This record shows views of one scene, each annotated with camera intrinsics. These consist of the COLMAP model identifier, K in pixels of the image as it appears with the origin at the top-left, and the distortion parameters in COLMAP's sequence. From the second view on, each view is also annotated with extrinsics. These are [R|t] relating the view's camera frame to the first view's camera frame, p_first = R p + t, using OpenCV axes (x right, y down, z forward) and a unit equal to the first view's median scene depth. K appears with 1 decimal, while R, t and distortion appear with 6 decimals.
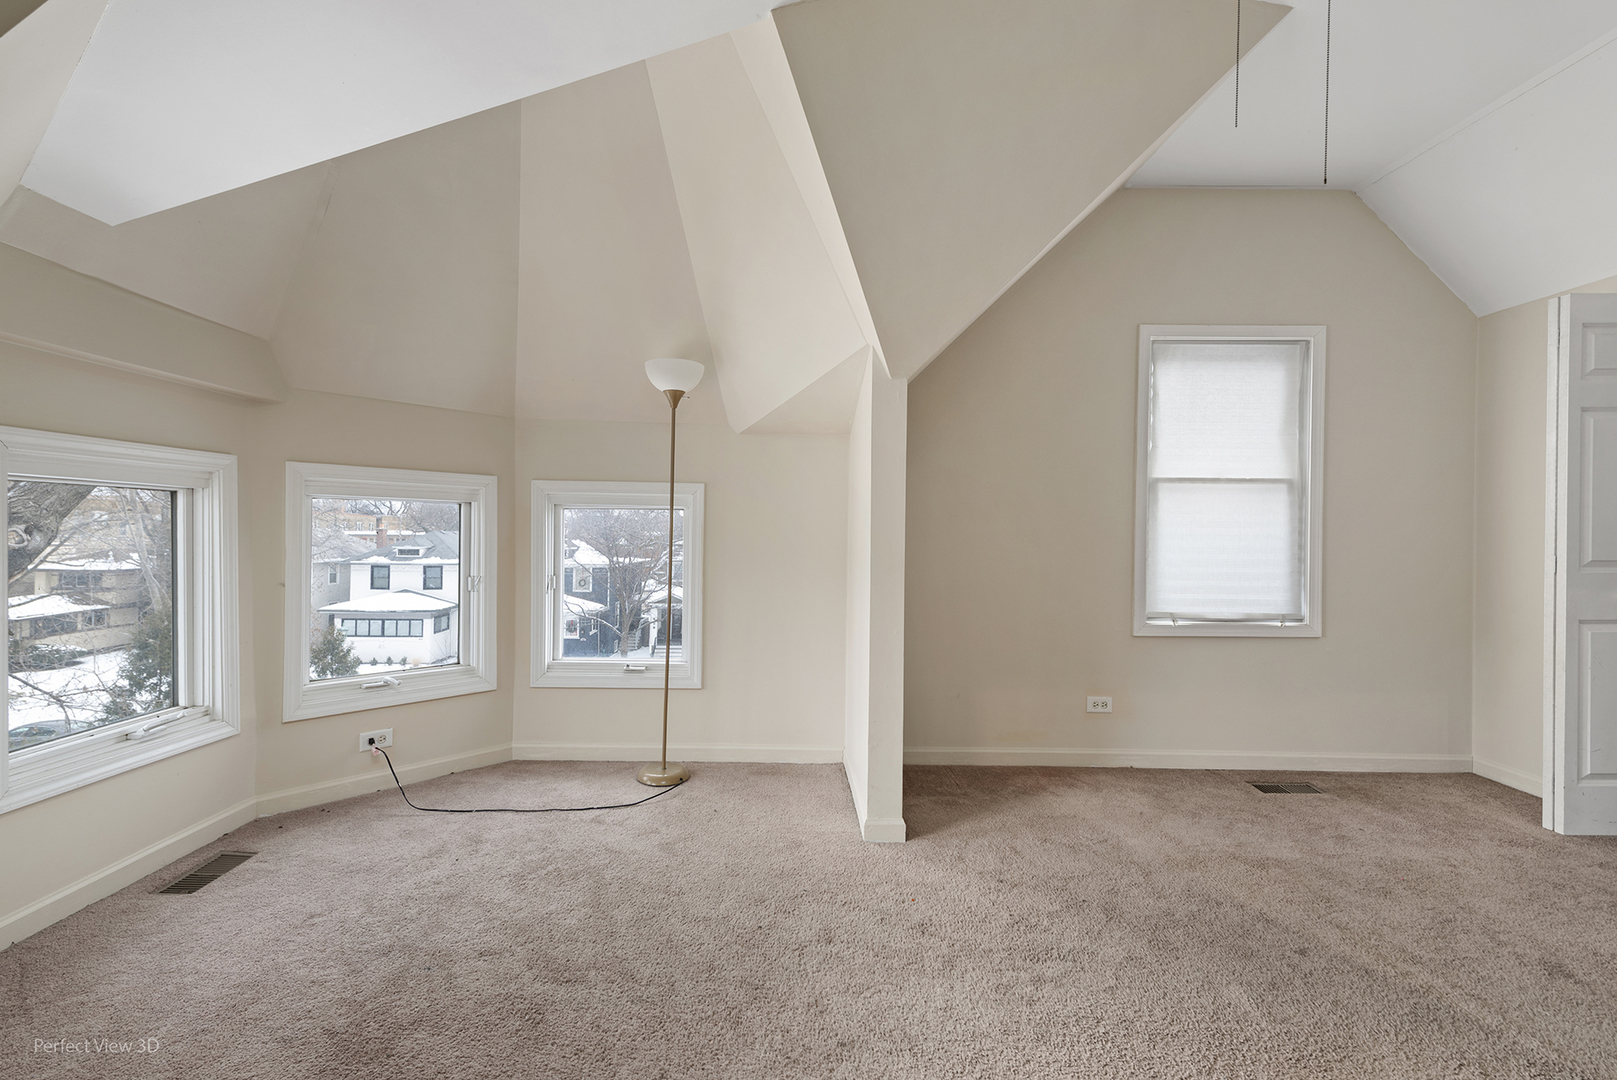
lens RADIAL K [[769.1, 0, 806.3], [0, 769.1, 534.9], [0, 0, 1]] dist [-0.000085, -0.000511]
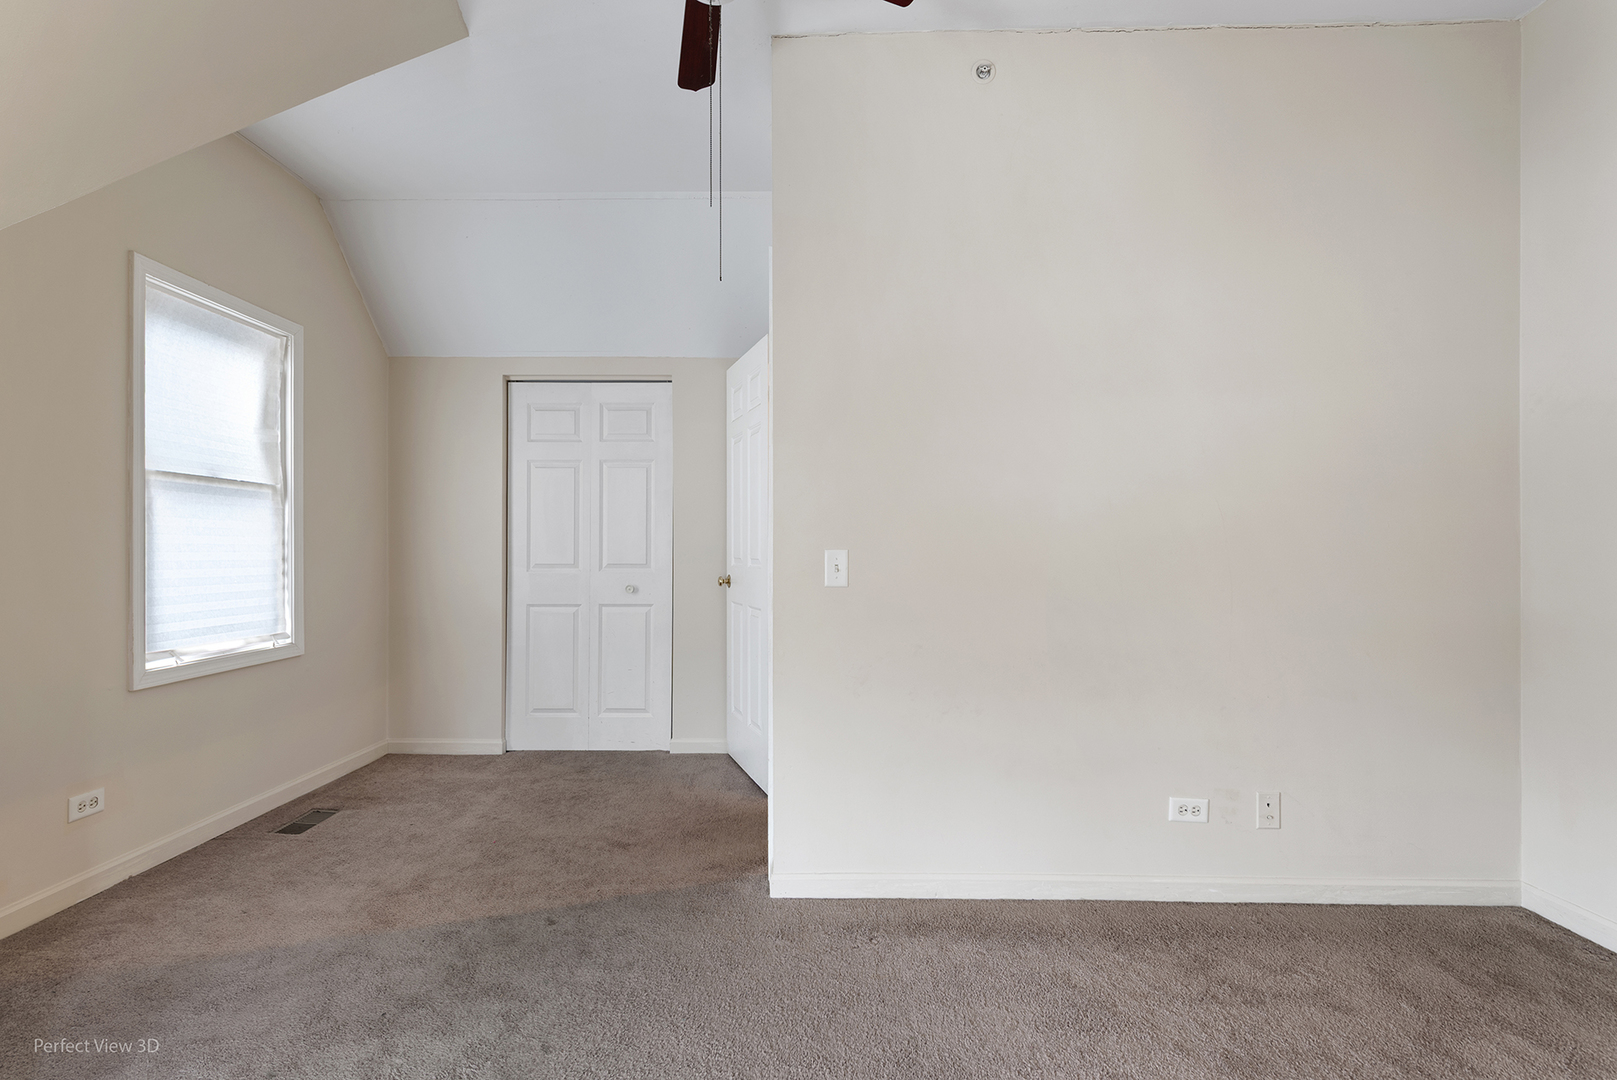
lens RADIAL K [[779.4, 0, 815.6], [0, 779.4, 545.1], [0, 0, 1]] dist [-0.012831, 0.000953]
pose [[-0.002286, -0.008073, 0.999965, -0.305228], [0.006155, 0.999948, 0.008086, -0.003797], [-0.999978, 0.006174, -0.002236, 0.405339]]
